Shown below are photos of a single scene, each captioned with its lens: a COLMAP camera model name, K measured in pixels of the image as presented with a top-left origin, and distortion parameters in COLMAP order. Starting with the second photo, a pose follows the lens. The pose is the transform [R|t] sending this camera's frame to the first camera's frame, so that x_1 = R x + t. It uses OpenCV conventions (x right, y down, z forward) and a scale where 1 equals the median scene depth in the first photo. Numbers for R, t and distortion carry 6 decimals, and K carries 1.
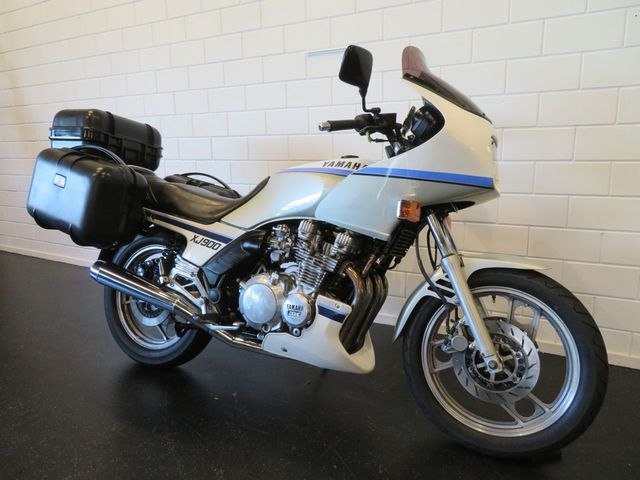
lens RADIAL K [[451.9, 0, 329.8], [0, 451.9, 239.7], [0, 0, 1]] dist [0.004393, 0.001229]
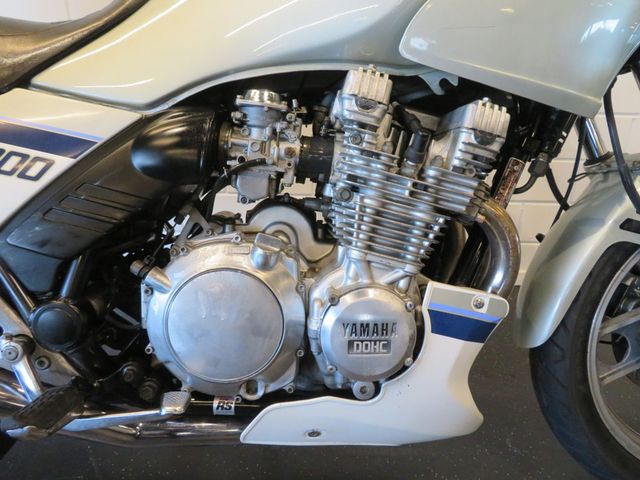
lens RADIAL K [[454.1, 0, 320.0], [0, 454.1, 240.0], [0, 0, 1]] dist [-0.000846, 0.000658]
pose [[0.886943, -0.133715, 0.442101, -0.248778], [0.056195, 0.981307, 0.184063, 0.018475], [-0.458448, -0.138409, 0.877877, 0.711818]]
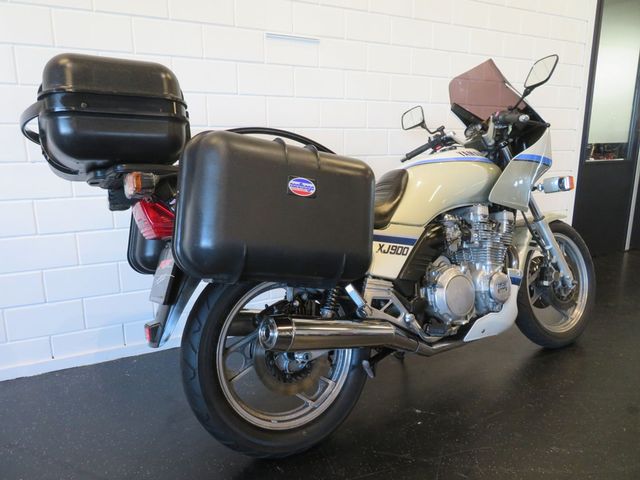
lens RADIAL K [[454.1, 0, 320.0], [0, 454.1, 240.0], [0, 0, 1]] dist [-0.000846, 0.000658]
pose [[0.545927, -0.160531, 0.822310, -1.176577], [0.175519, 0.981607, 0.075102, -0.111738], [-0.819241, 0.103331, 0.564062, 0.717996]]
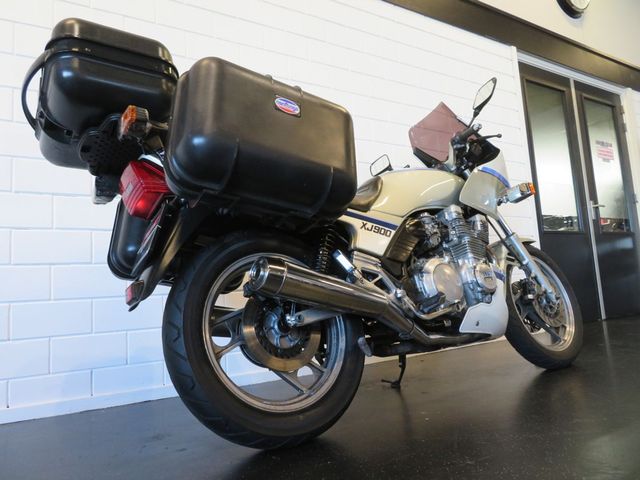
lens RADIAL K [[454.1, 0, 320.0], [0, 454.1, 240.0], [0, 0, 1]] dist [-0.000846, 0.000658]
pose [[0.493121, 0.080564, 0.866223, -1.213771], [0.245160, 0.942479, -0.227220, 0.219731], [-0.834703, 0.324411, 0.445005, 0.806666]]
